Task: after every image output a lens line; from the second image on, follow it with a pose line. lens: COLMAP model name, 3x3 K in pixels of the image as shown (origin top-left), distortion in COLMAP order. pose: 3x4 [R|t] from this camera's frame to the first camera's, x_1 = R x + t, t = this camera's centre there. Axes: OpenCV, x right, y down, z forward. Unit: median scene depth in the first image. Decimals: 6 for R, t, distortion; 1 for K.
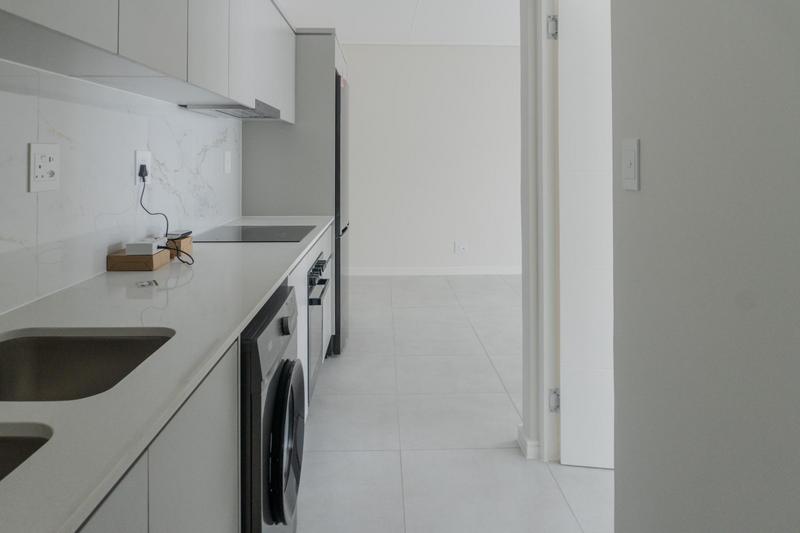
lens RADIAL K [[598.5, 0, 400.0], [0, 598.5, 266.5], [0, 0, 1]] dist [-0.008268, -0.007030]
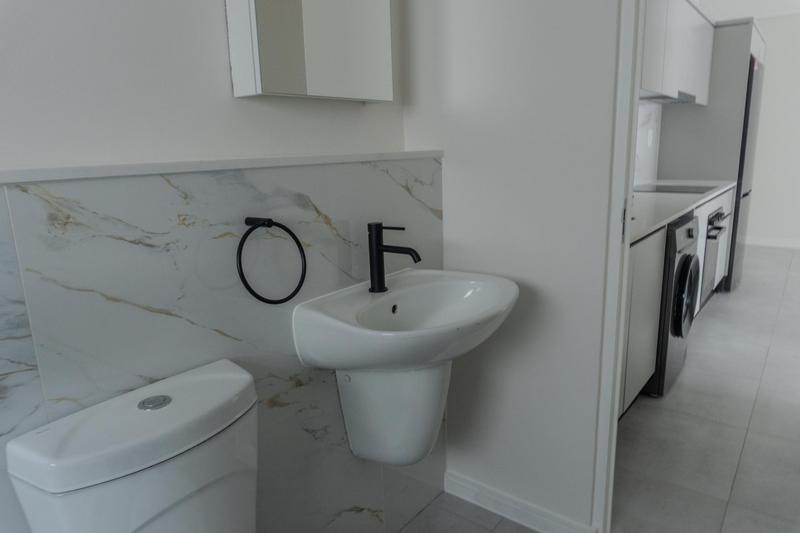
lens RADIAL K [[598.5, 0, 400.0], [0, 598.5, 266.5], [0, 0, 1]] dist [-0.008268, -0.007030]
pose [[0.807469, 0.086181, -0.583581, 0.067577], [-0.070346, 0.996279, 0.049793, 0.086646], [0.585701, 0.000846, 0.810527, -0.421230]]
